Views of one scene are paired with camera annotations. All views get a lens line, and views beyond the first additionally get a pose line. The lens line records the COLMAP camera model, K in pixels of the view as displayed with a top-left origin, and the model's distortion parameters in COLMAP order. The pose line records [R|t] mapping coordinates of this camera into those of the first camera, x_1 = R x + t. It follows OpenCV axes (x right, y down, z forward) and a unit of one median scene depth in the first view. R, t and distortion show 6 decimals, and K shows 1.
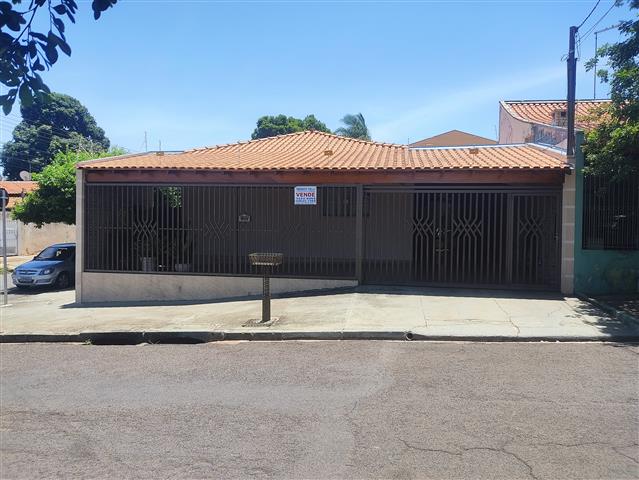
lens RADIAL K [[483.4, 0, 319.5], [0, 483.4, 240.0], [0, 0, 1]] dist [0.087183, -0.139024]
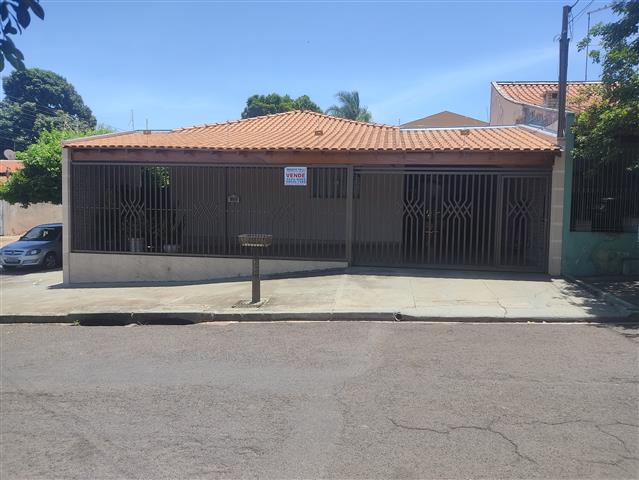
lens RADIAL K [[483.4, 0, 319.5], [0, 483.4, 240.0], [0, 0, 1]] dist [0.087183, -0.139024]
pose [[0.999793, 0.003112, 0.020093, 0.000567], [-0.003879, 0.999260, 0.038262, 0.000343], [-0.019959, -0.038332, 0.999066, 0.002987]]
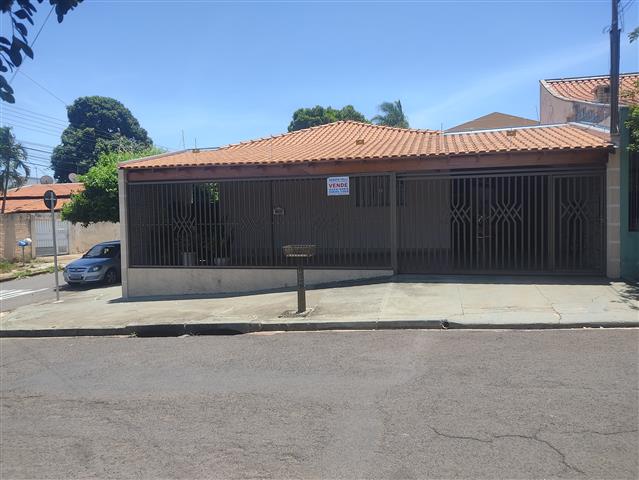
lens RADIAL K [[483.4, 0, 319.5], [0, 483.4, 240.0], [0, 0, 1]] dist [0.087183, -0.139024]
pose [[0.996089, -0.029521, -0.083277, 0.013065], [0.030998, 0.999383, 0.016505, 0.001456], [0.082739, -0.019022, 0.996390, -0.001569]]
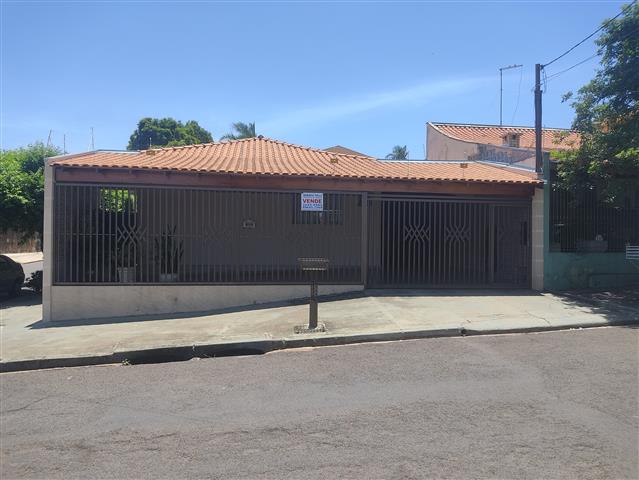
lens RADIAL K [[483.4, 0, 319.5], [0, 483.4, 240.0], [0, 0, 1]] dist [0.087183, -0.139024]
pose [[0.951819, -0.002615, 0.306649, -0.336766], [0.009361, 0.999745, -0.020531, 0.008410], [-0.306518, 0.022412, 0.951601, 0.041808]]
